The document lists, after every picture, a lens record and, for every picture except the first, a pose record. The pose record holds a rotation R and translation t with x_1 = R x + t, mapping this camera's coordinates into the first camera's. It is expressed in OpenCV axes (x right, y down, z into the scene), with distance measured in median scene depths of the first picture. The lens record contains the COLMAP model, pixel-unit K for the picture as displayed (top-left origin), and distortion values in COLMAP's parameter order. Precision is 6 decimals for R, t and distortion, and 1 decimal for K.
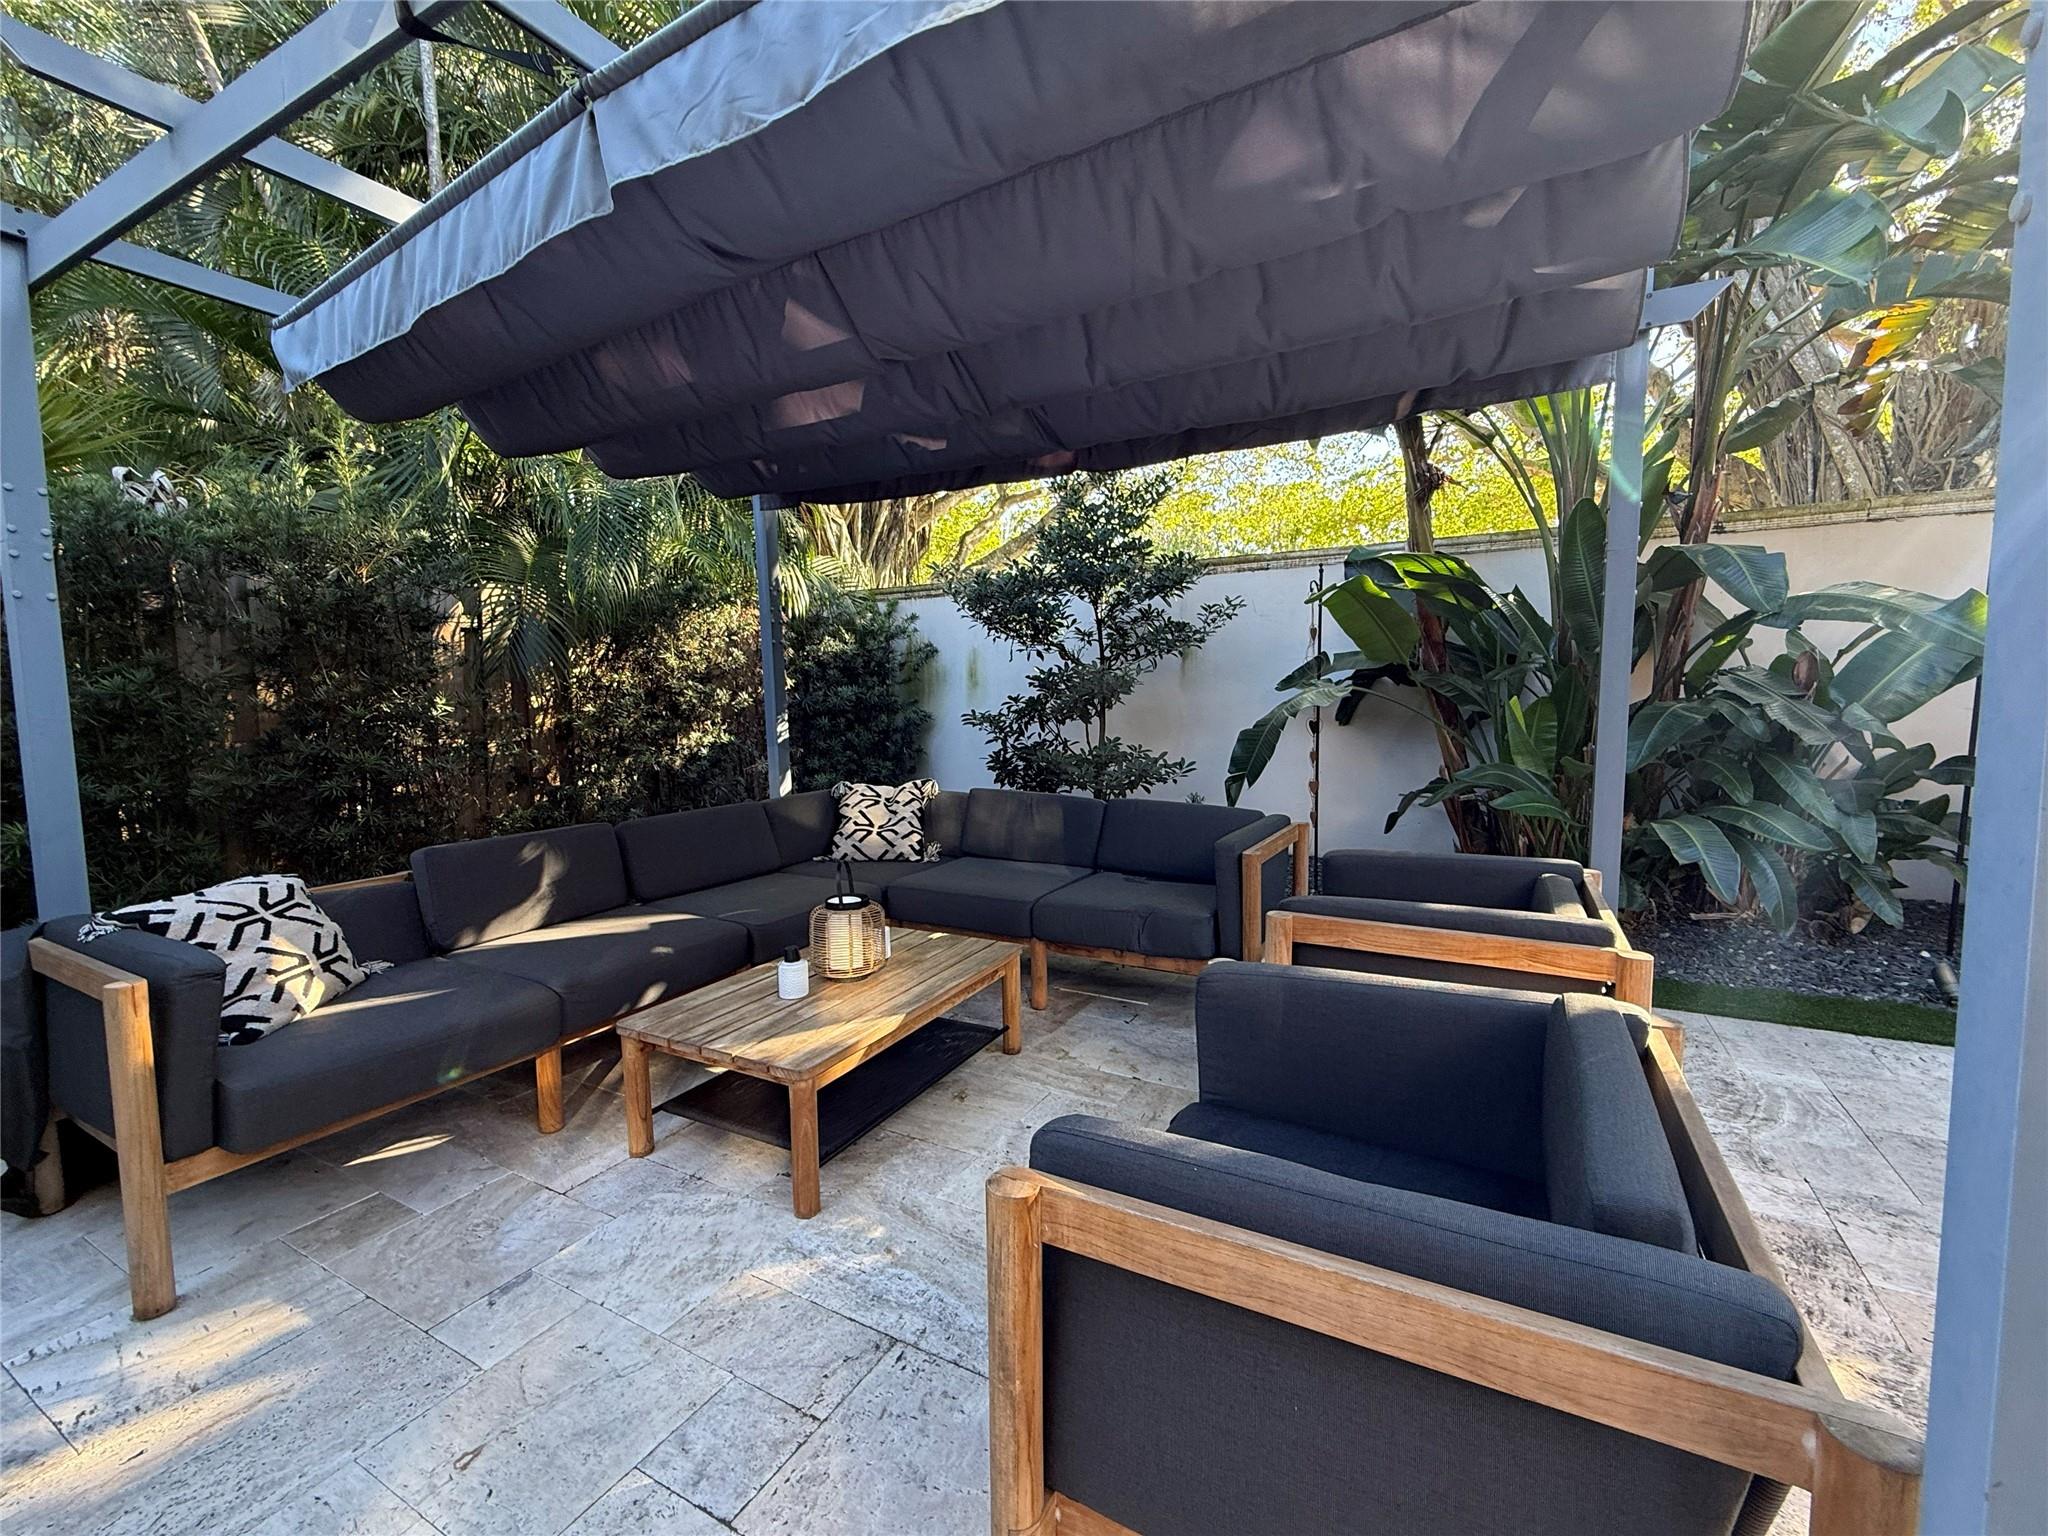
lens RADIAL K [[876.7, 0, 1024.3], [0, 876.7, 777.9], [0, 0, 1]] dist [0.000425, -0.000104]
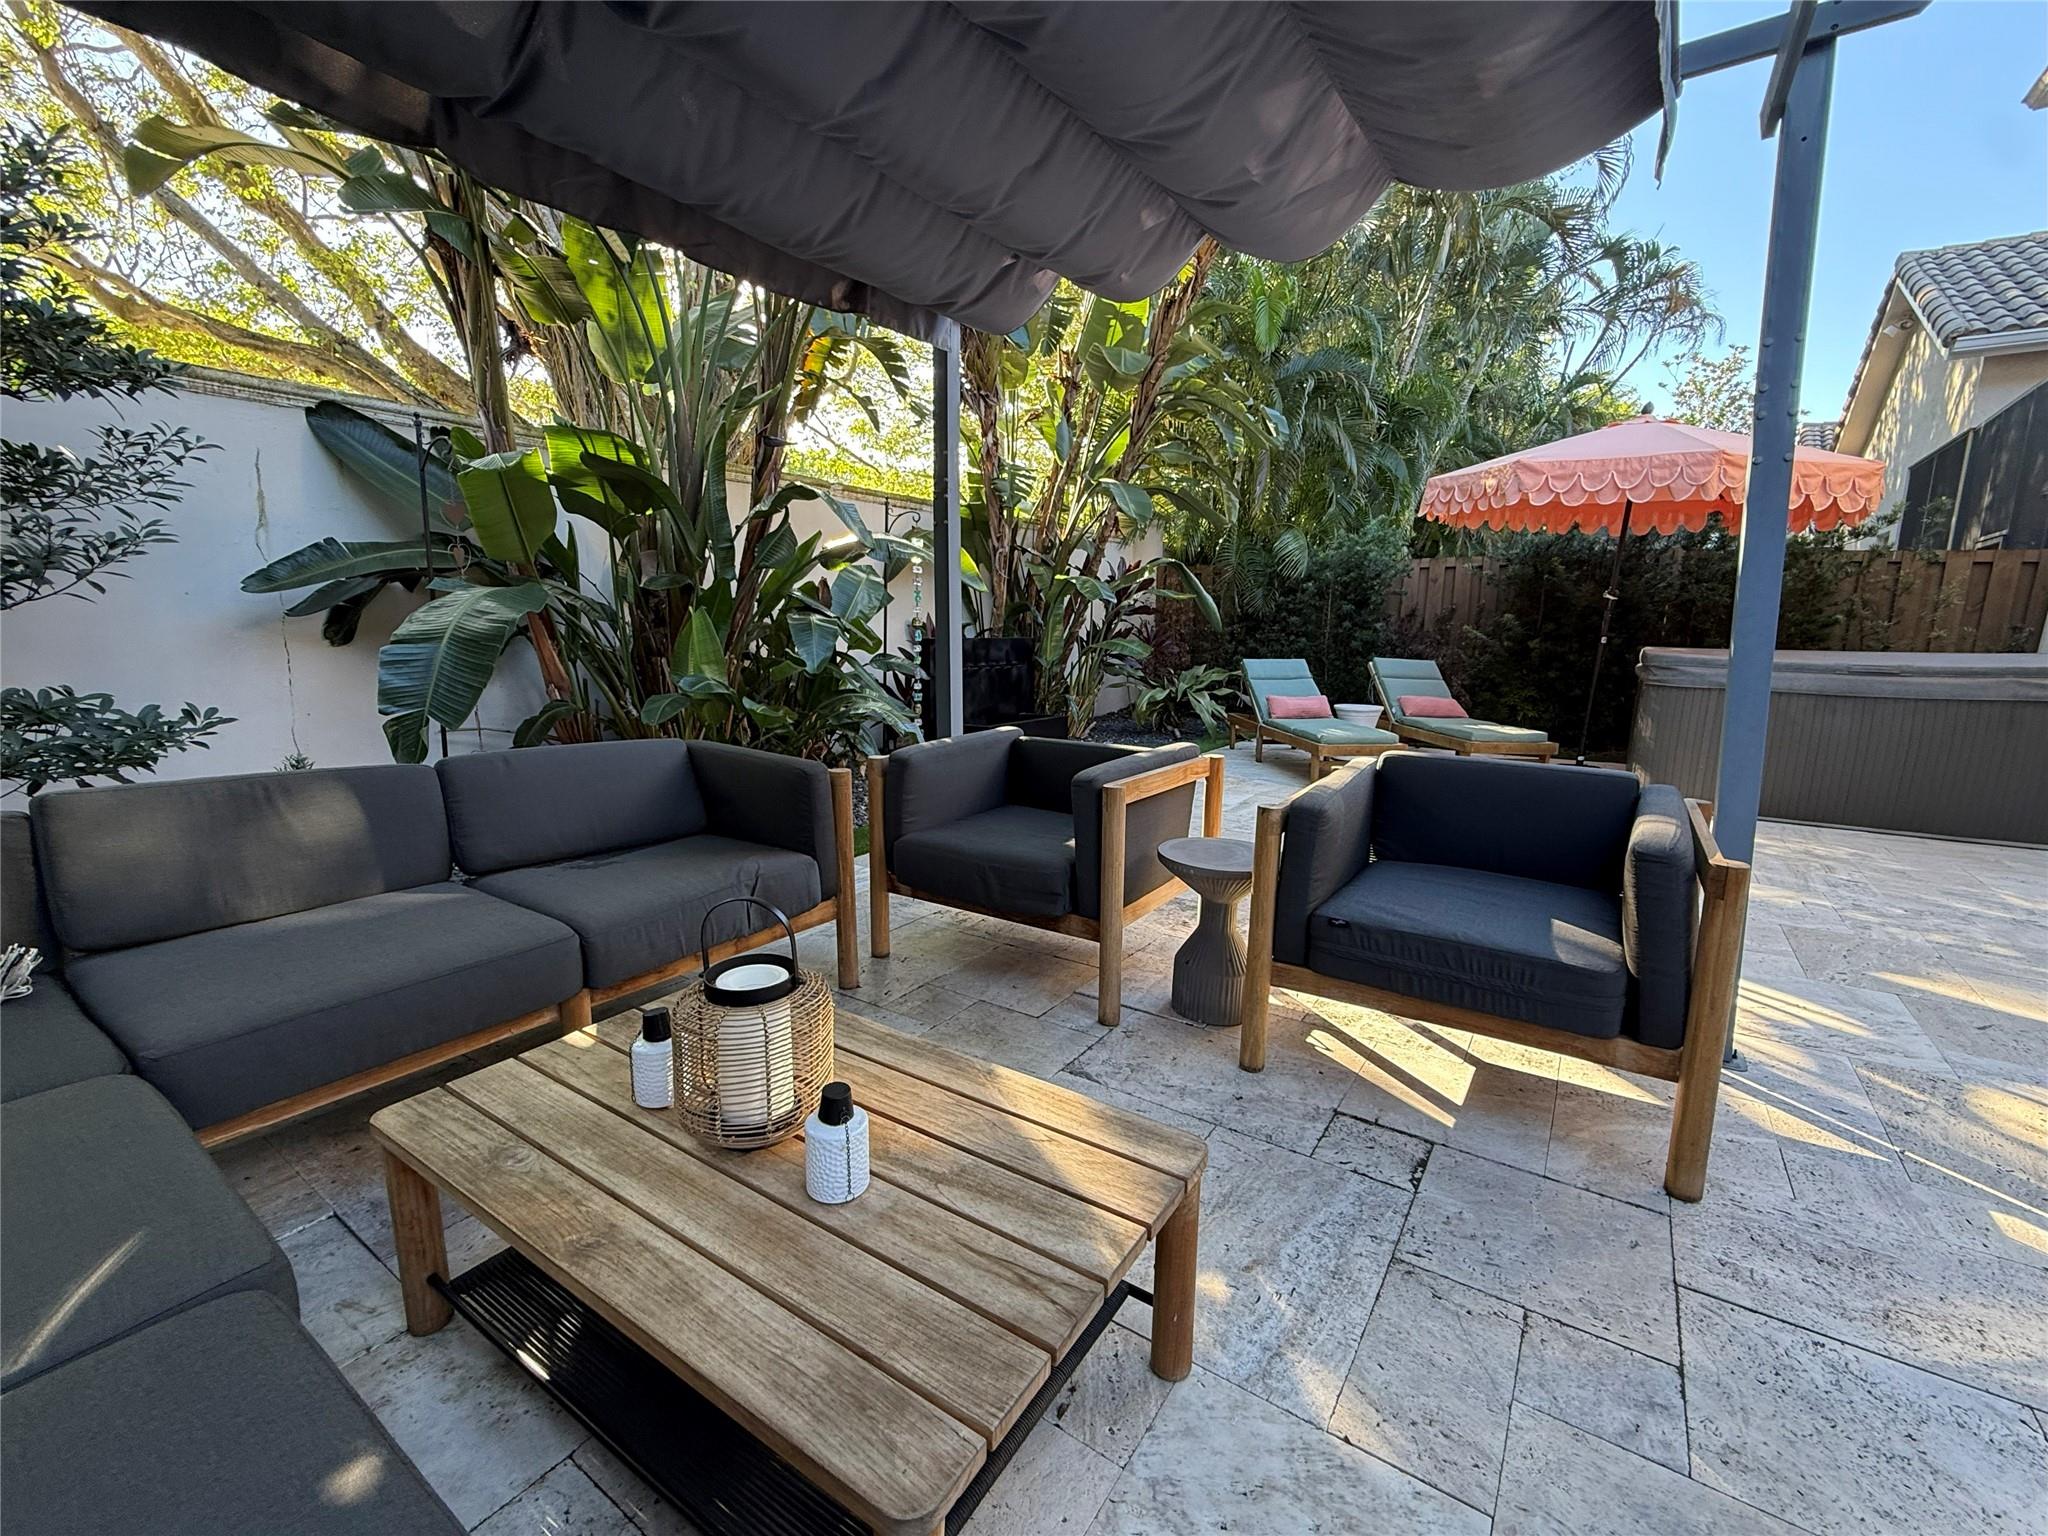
lens RADIAL K [[861.9, 0, 1029.3], [0, 861.9, 760.2], [0, 0, 1]] dist [-0.001268, -0.001041]
pose [[0.090022, -0.146190, 0.985152, -0.582928], [0.086511, 0.986577, 0.138496, -0.028845], [-0.992175, 0.072759, 0.101460, 0.720041]]
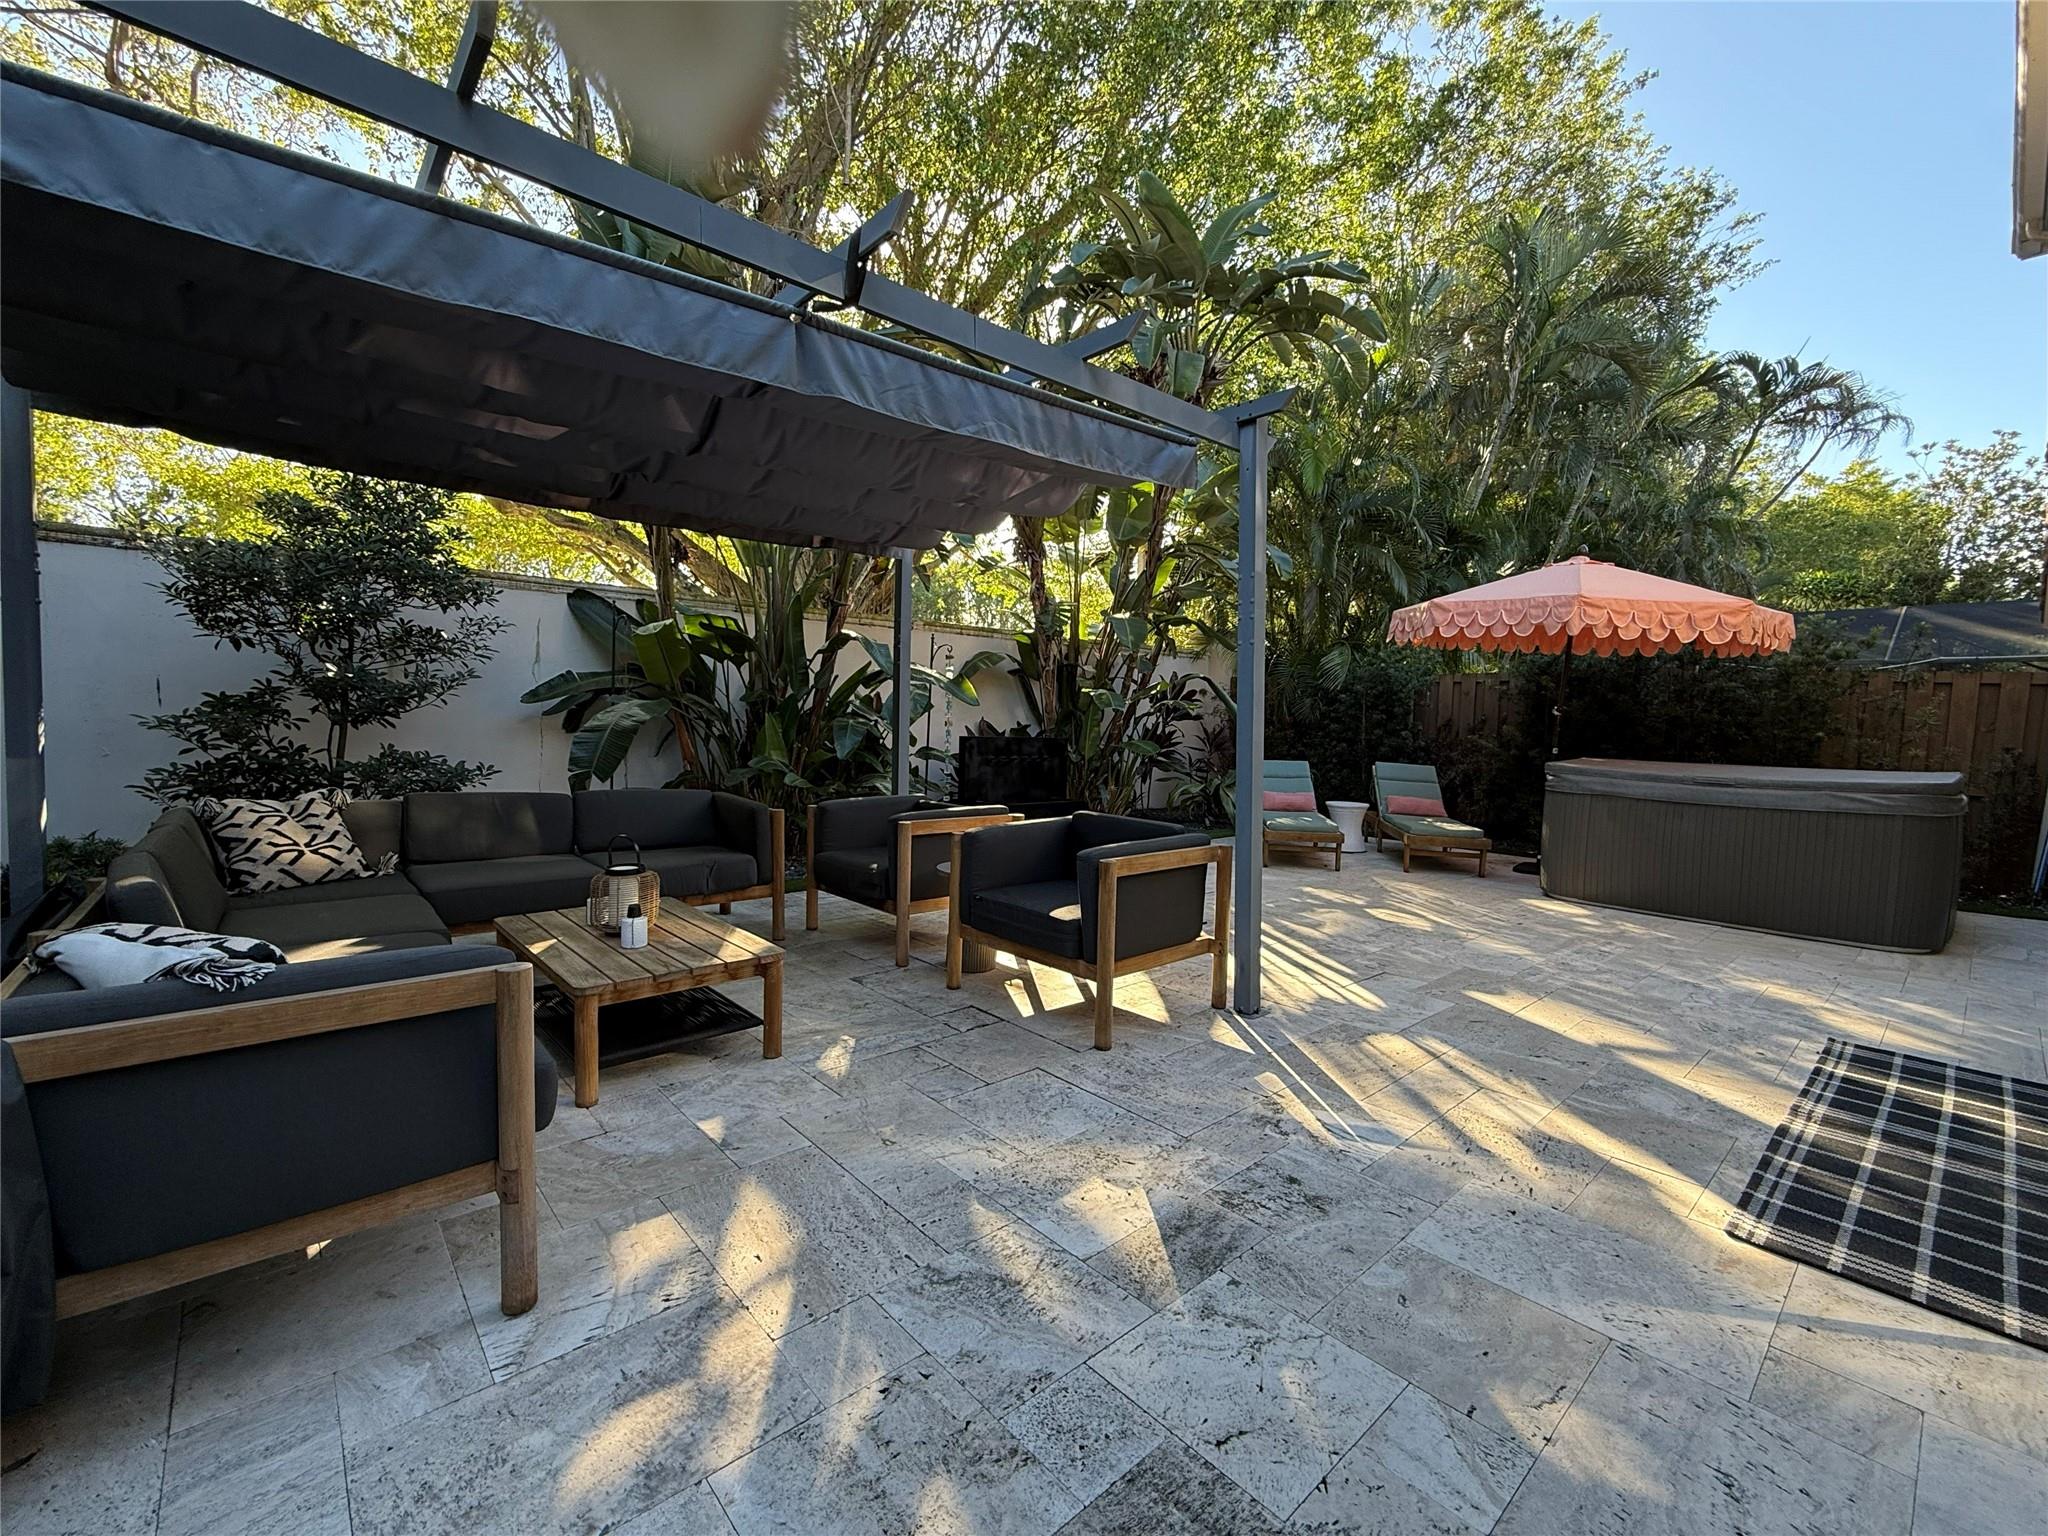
lens RADIAL K [[861.9, 0, 1039.1], [0, 861.9, 758.2], [0, 0, 1]] dist [-0.001268, -0.001041]
pose [[0.320399, -0.026654, 0.946908, -1.039413], [0.062660, 0.998011, 0.006891, 0.013084], [-0.945208, 0.057126, 0.321432, 0.062922]]
